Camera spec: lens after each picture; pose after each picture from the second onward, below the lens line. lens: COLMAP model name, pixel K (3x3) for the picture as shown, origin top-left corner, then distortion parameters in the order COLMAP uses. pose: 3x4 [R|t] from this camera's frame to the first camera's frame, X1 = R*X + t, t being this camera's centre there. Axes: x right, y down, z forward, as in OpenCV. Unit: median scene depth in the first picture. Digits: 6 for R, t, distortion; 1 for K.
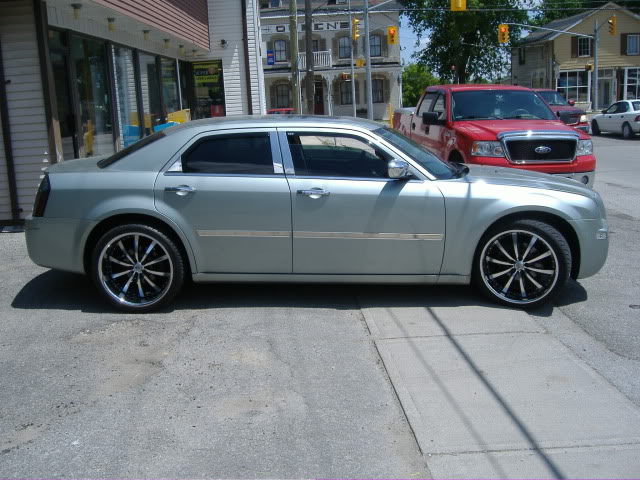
lens RADIAL K [[680.9, 0, 320.0], [0, 680.9, 240.0], [0, 0, 1]] dist [-0.064318, 0.016486]
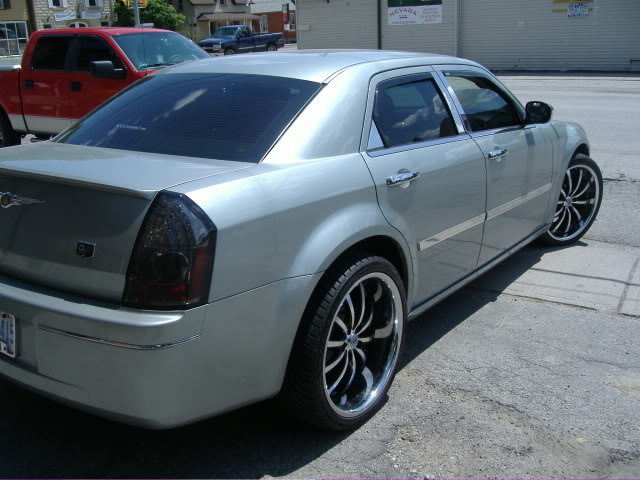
lens RADIAL K [[680.9, 0, 320.0], [0, 680.9, 240.0], [0, 0, 1]] dist [-0.064318, 0.016486]
pose [[0.560691, -0.226694, 0.796389, -0.387474], [0.183108, 0.971927, 0.147746, -0.065898], [-0.807525, 0.062985, 0.586460, 0.403852]]
